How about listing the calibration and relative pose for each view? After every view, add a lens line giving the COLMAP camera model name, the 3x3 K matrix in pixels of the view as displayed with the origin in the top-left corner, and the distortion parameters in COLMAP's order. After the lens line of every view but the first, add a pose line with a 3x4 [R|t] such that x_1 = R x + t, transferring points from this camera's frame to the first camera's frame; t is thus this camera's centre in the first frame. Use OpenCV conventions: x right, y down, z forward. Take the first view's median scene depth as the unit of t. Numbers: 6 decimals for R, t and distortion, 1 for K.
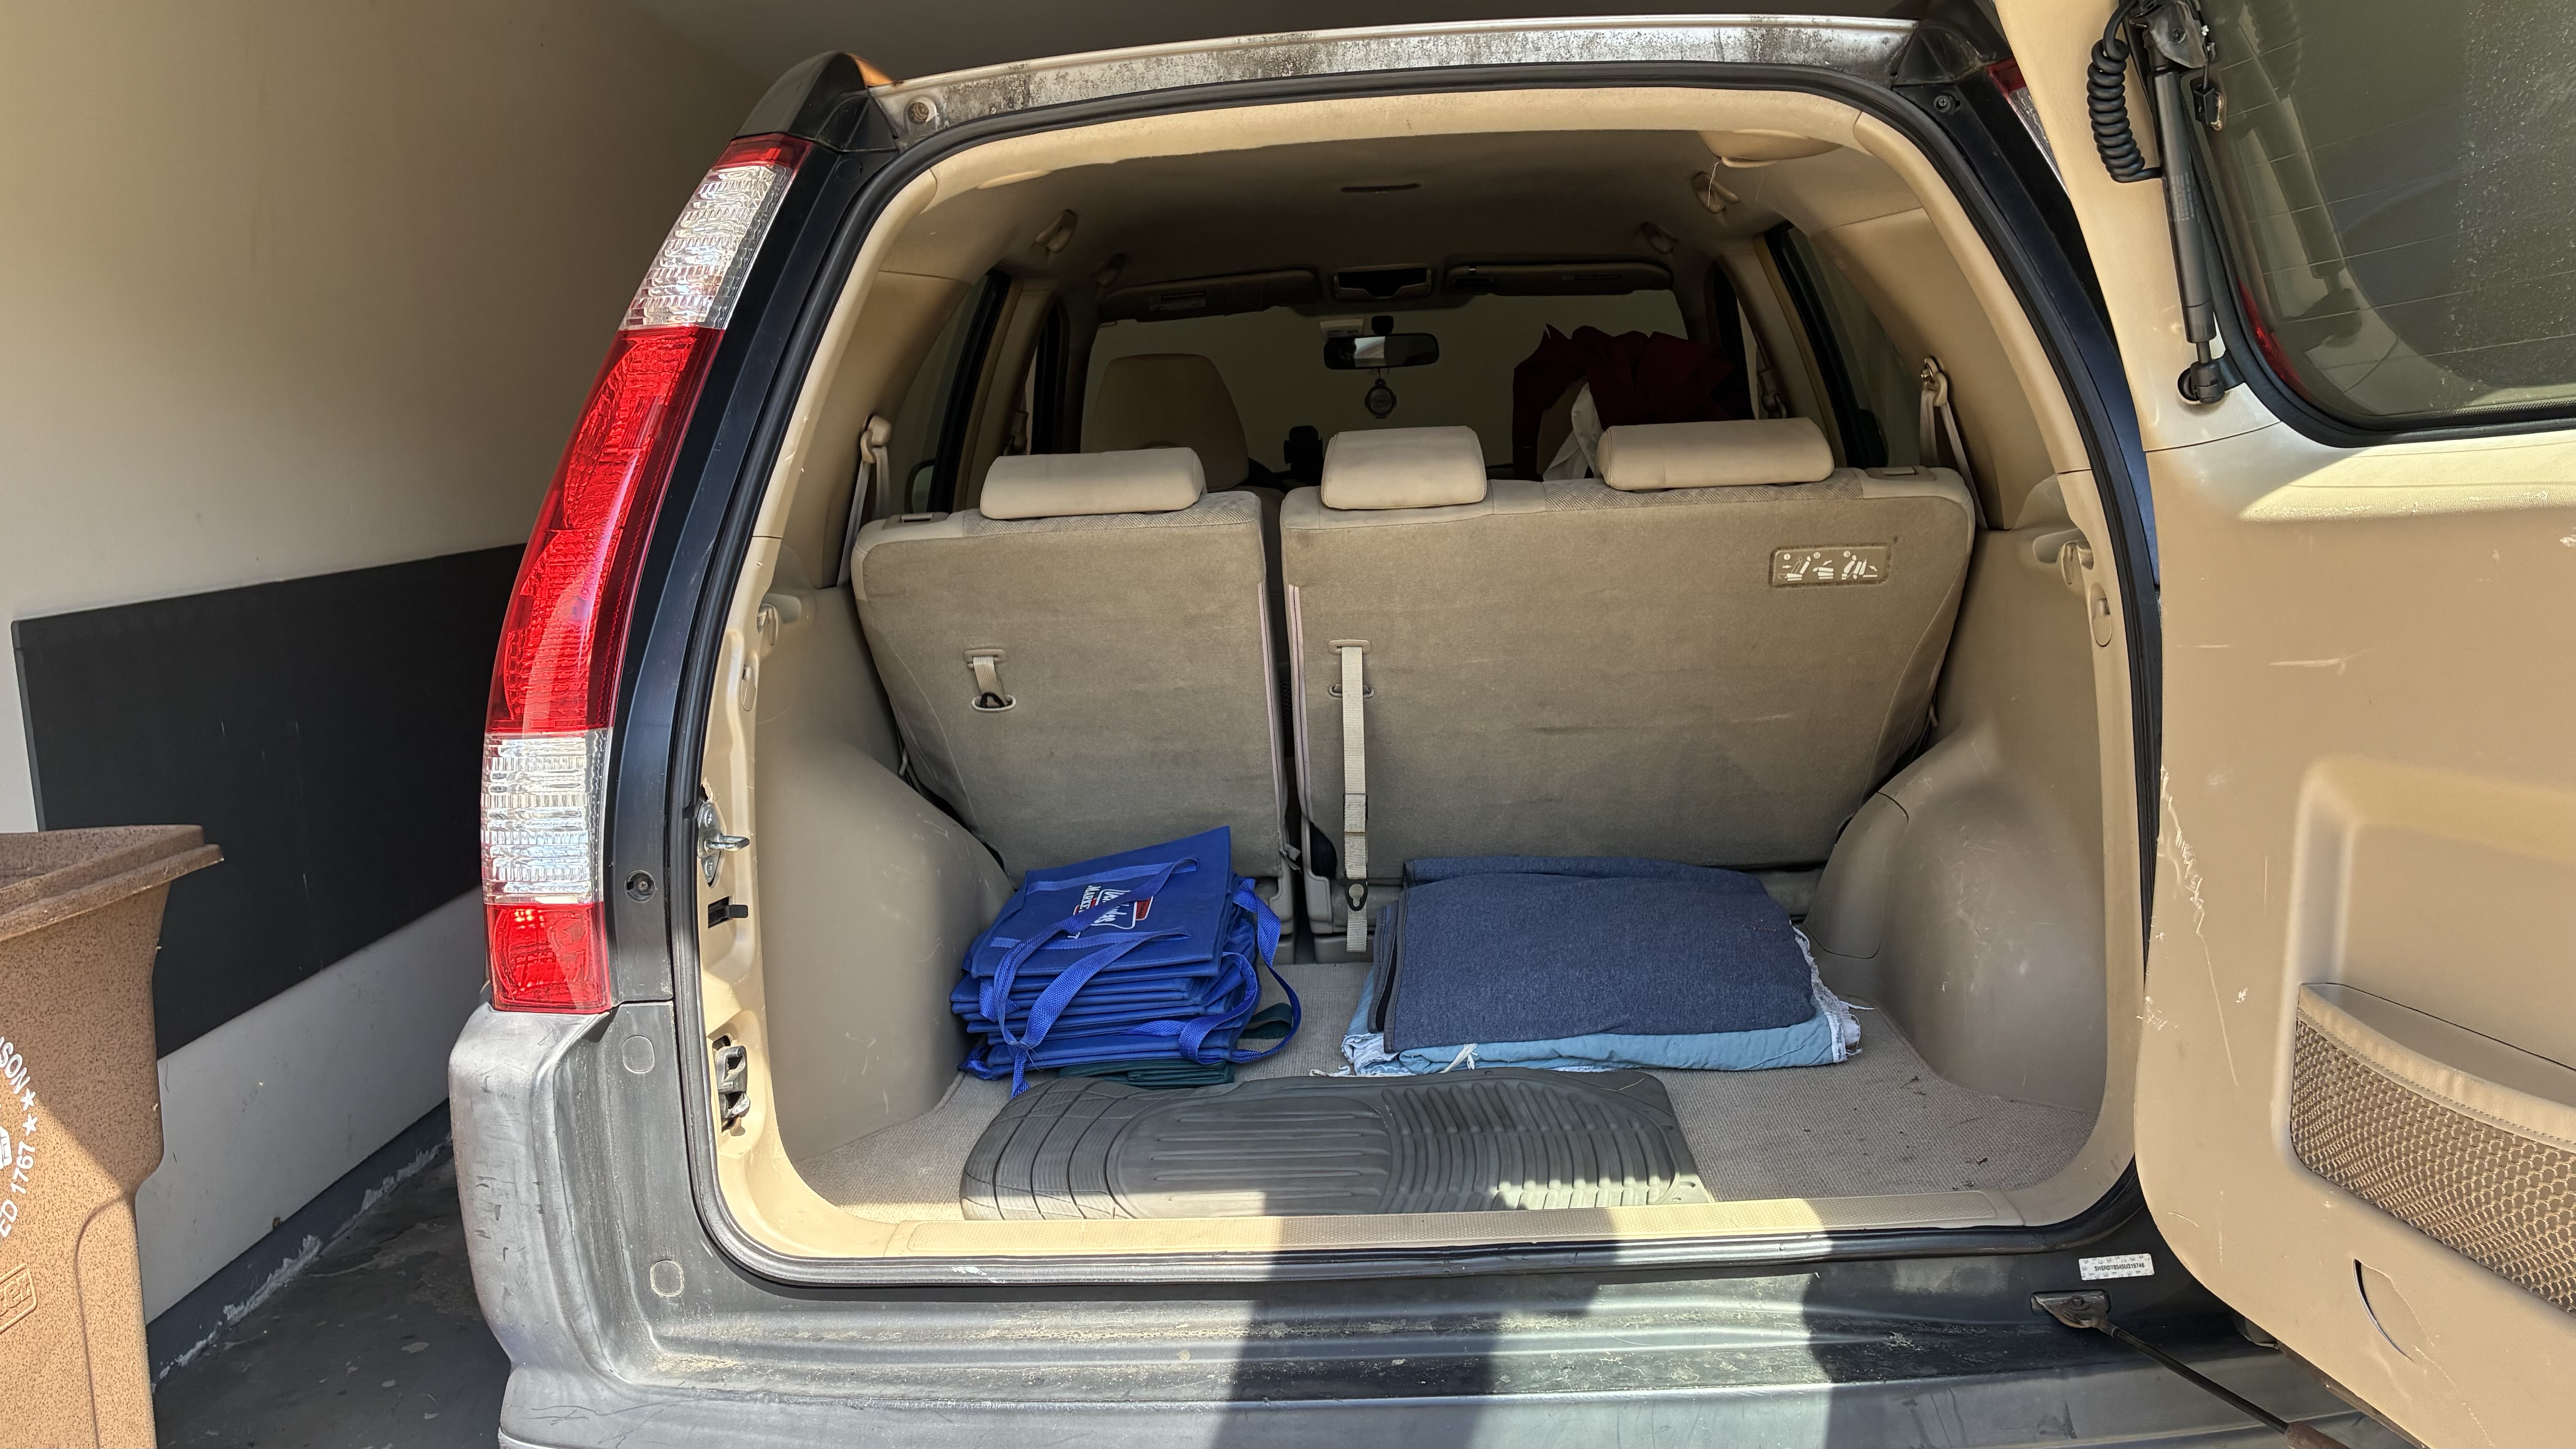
lens RADIAL K [[1927.2, 0, 1288.0], [0, 1927.2, 724.5], [0, 0, 1]] dist [0.034468, -0.049477]
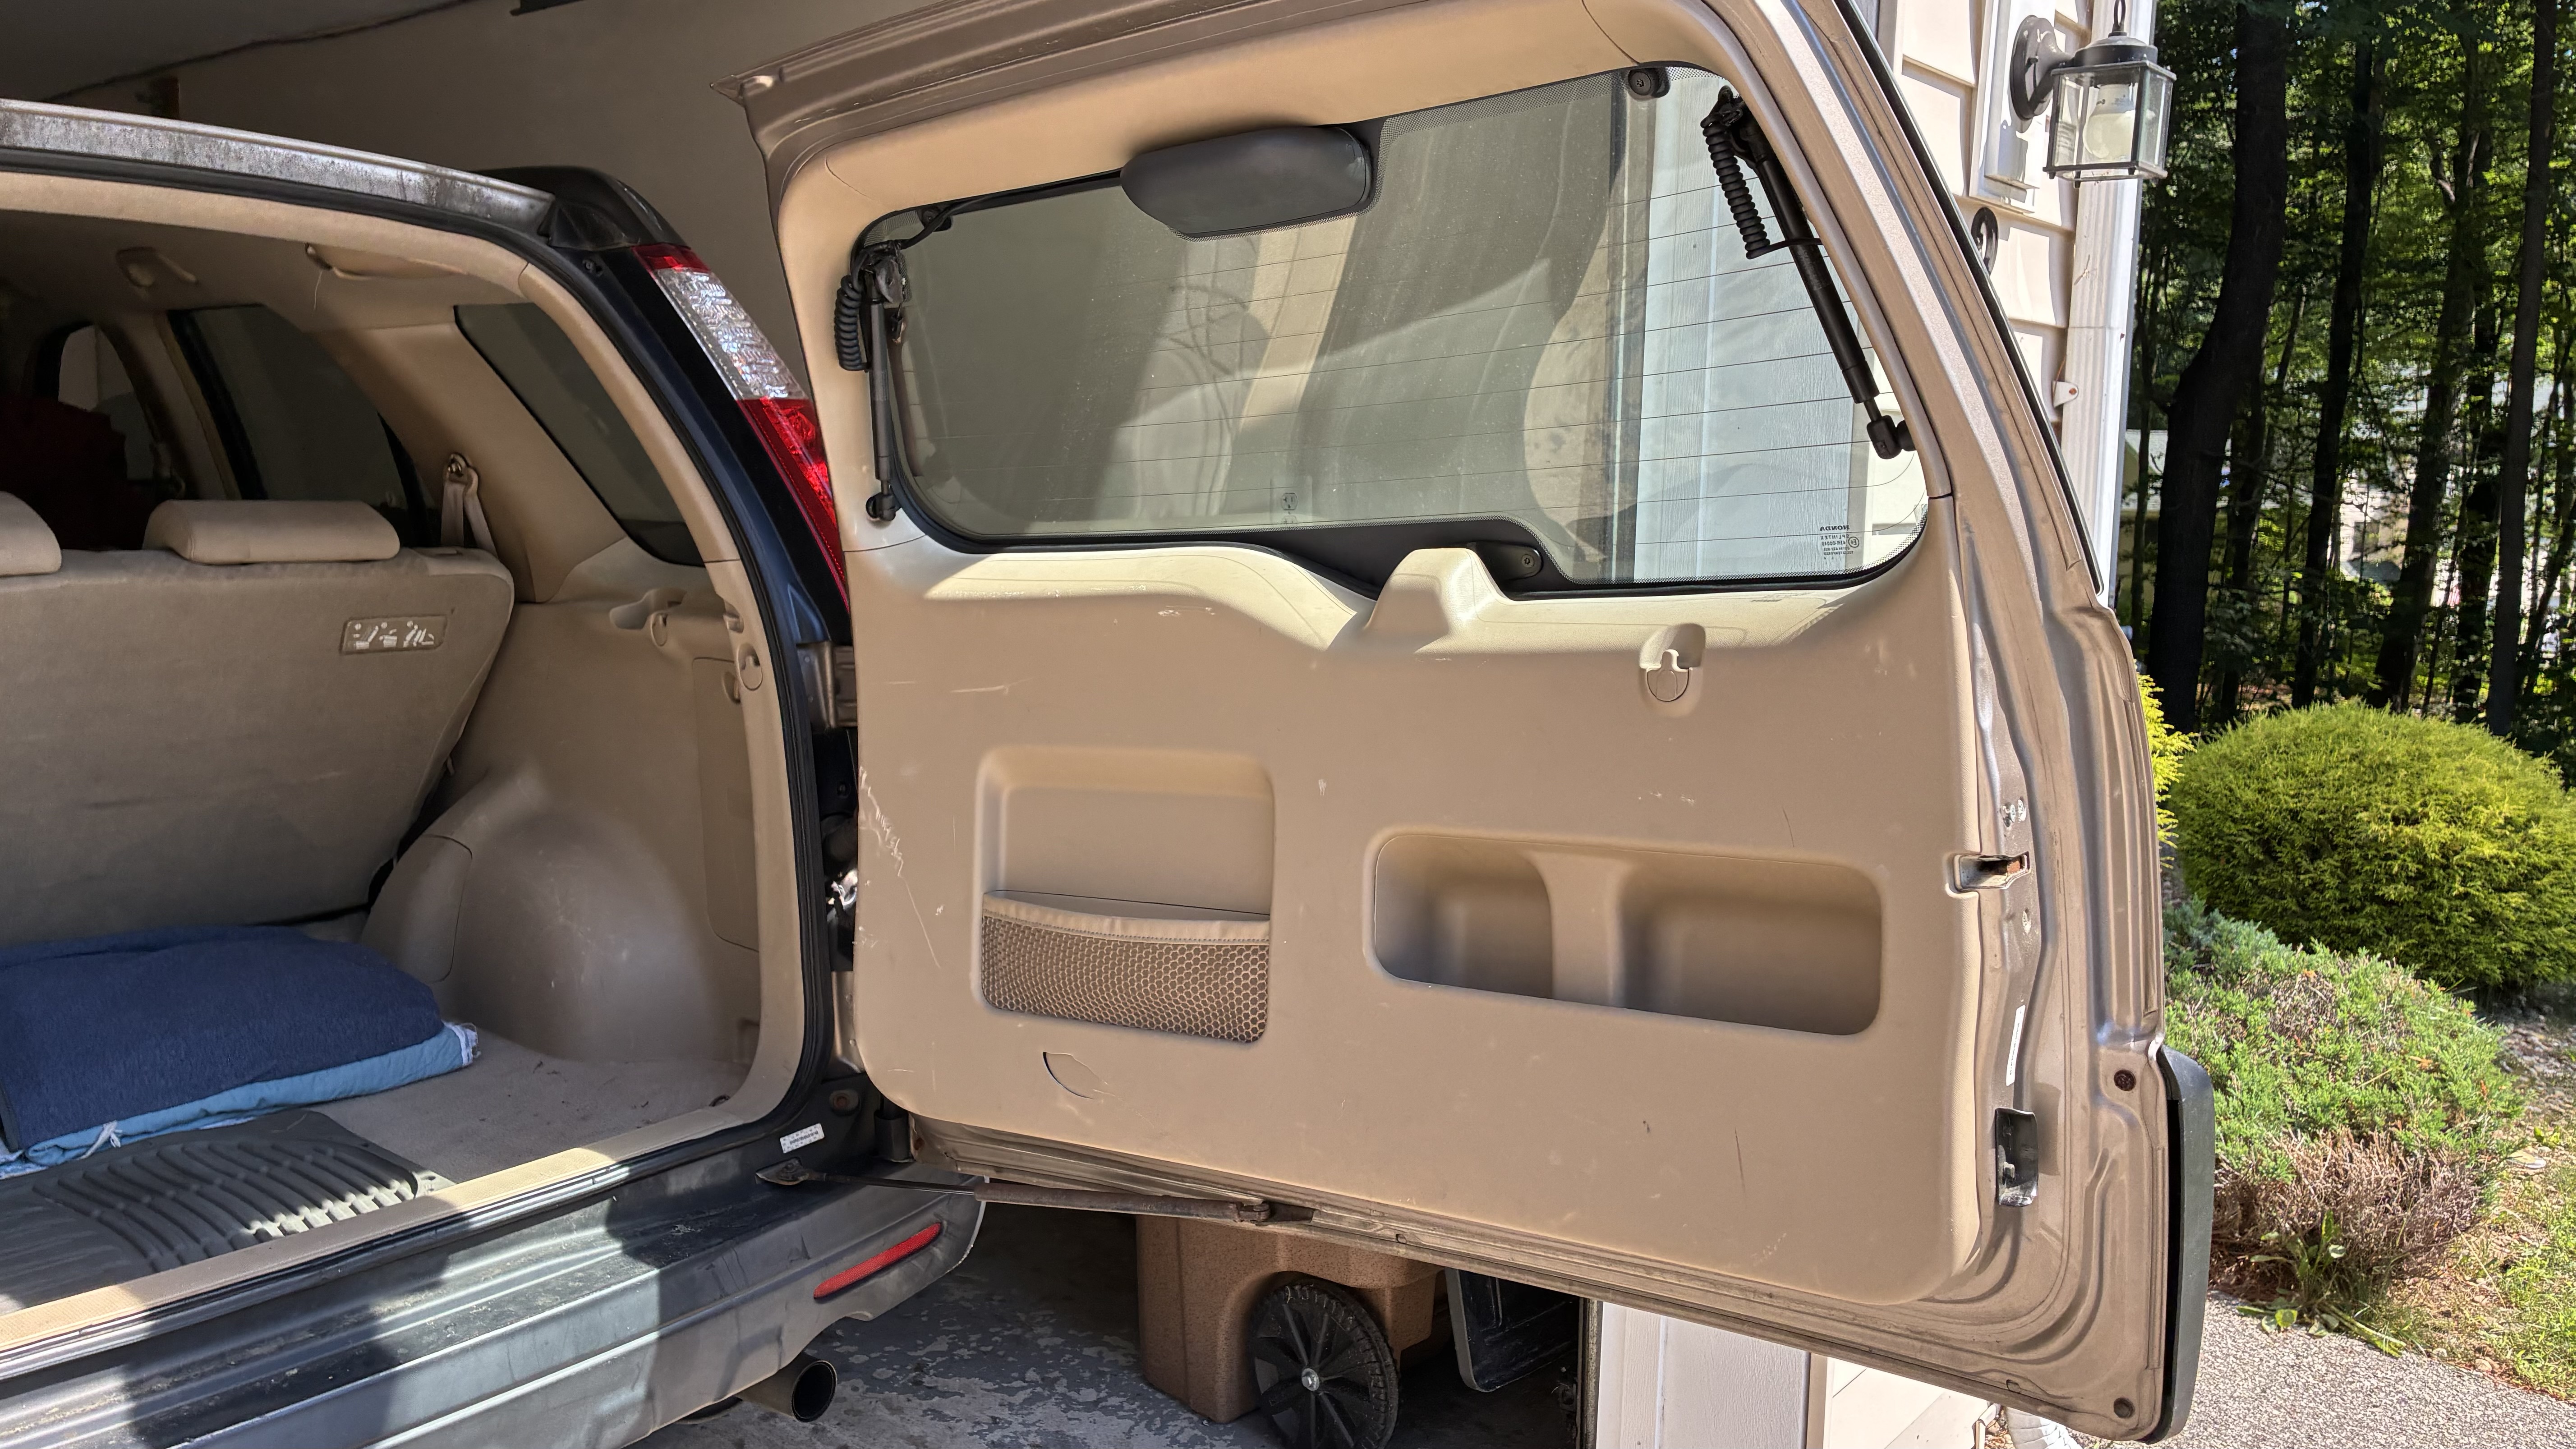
lens RADIAL K [[1968.5, 0, 1287.3], [0, 1968.5, 780.5], [0, 0, 1]] dist [0.002818, -0.095799]
pose [[0.561560, -0.066905, 0.824726, -0.455358], [0.075796, 0.996694, 0.029246, 0.009908], [-0.823957, 0.046087, 0.564775, -0.077727]]
